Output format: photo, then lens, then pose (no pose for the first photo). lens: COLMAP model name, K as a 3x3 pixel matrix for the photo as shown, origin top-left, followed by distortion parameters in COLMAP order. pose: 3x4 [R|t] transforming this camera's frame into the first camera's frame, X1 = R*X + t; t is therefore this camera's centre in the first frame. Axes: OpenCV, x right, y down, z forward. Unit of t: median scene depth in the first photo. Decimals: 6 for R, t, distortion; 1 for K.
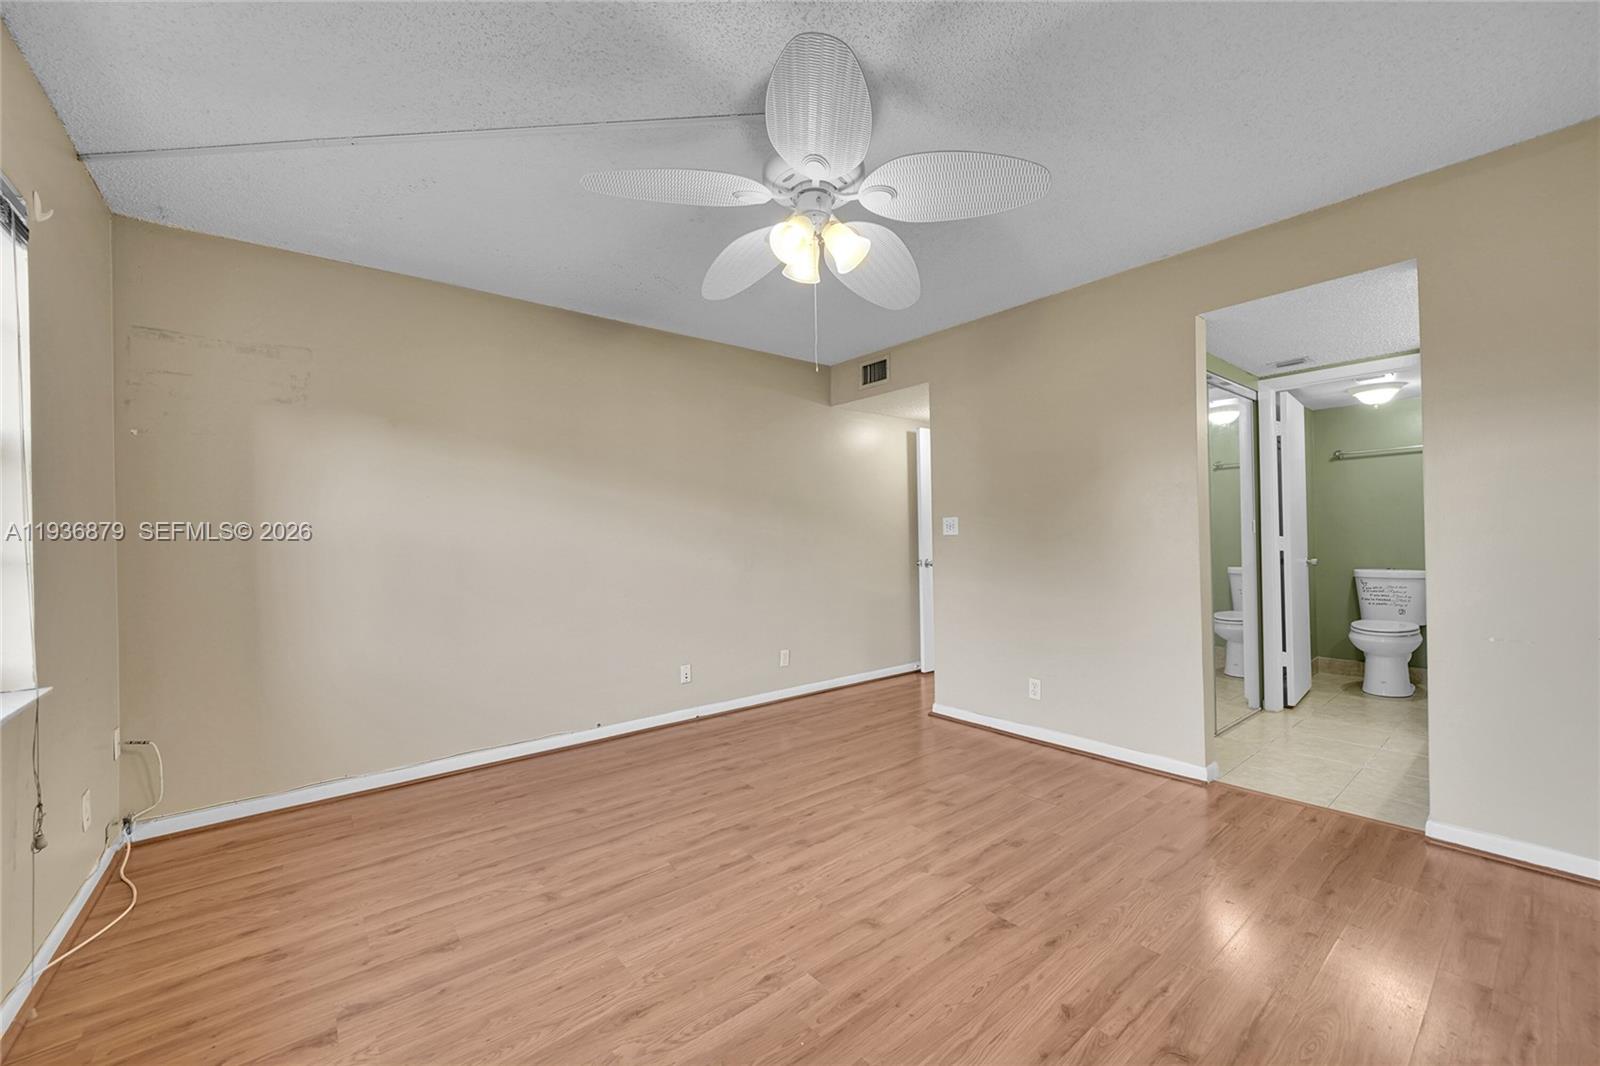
lens RADIAL K [[645.4, 0, 800.0], [0, 645.4, 533.0], [0, 0, 1]] dist [0.002054, 0.000328]
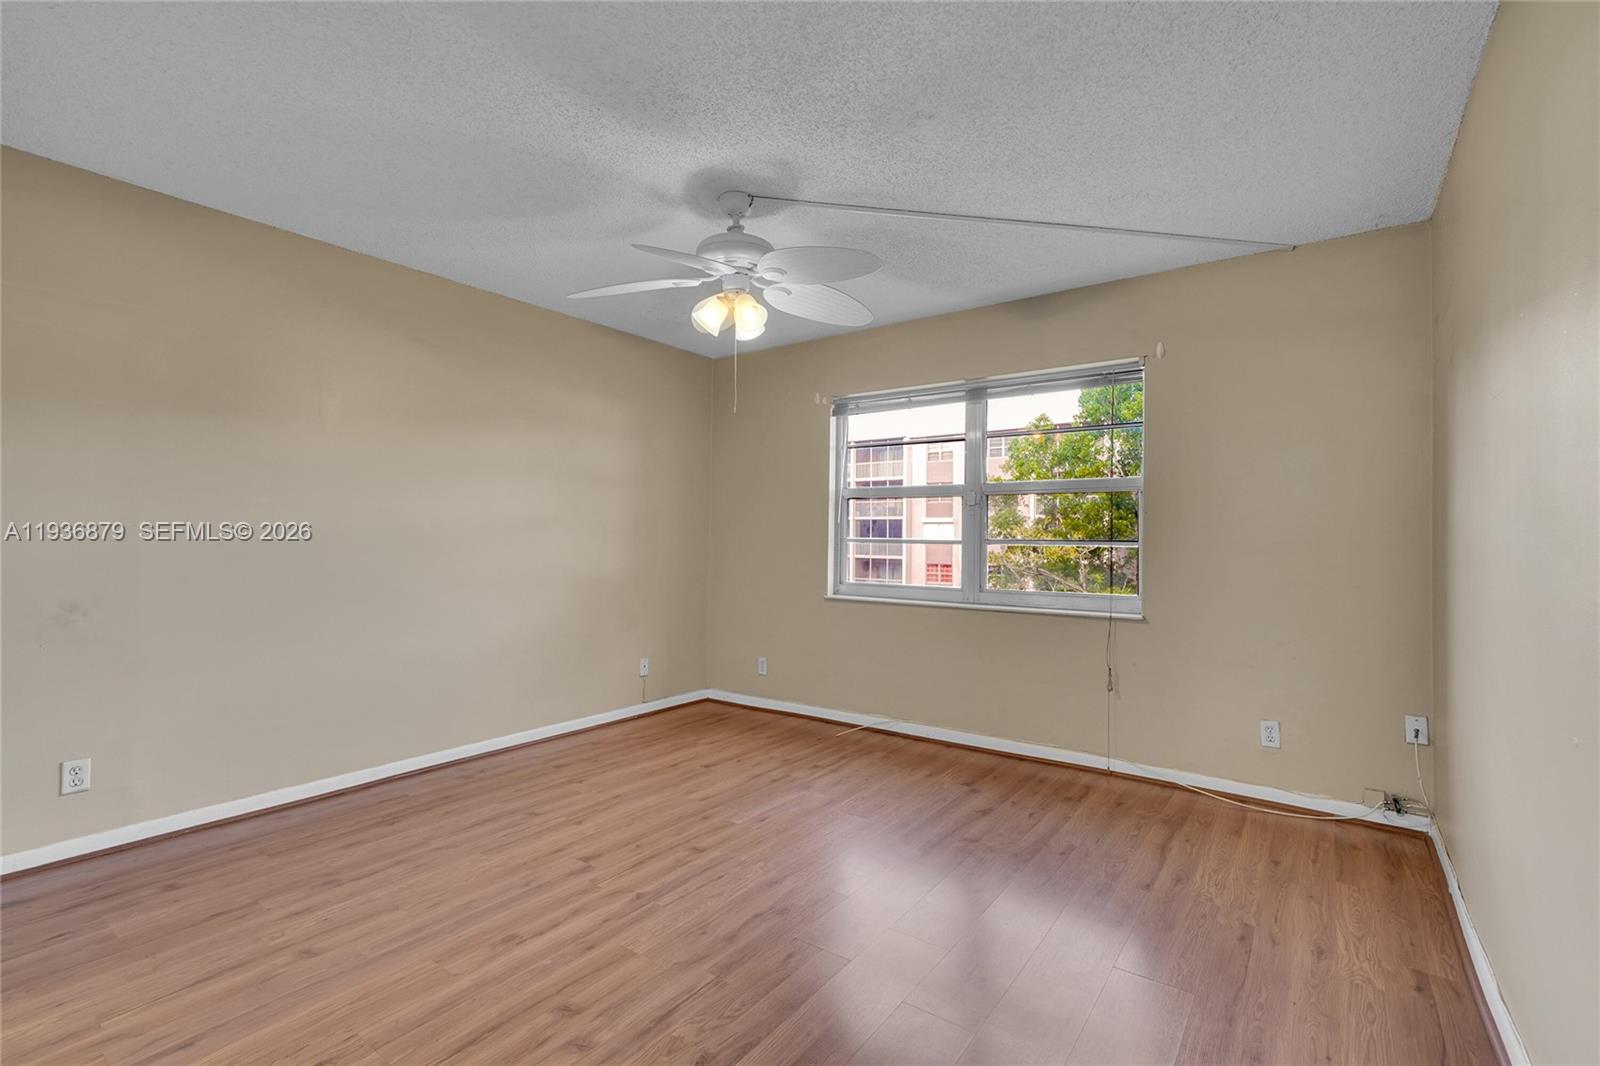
lens RADIAL K [[706.4, 0, 791.5], [0, 706.4, 530.3], [0, 0, 1]] dist [0.008121, 0.001324]
pose [[-0.969344, 0.006440, -0.245621, 0.242791], [0.009697, 0.999880, -0.012052, 0.005664], [0.245514, -0.014064, -0.969291, 2.185715]]
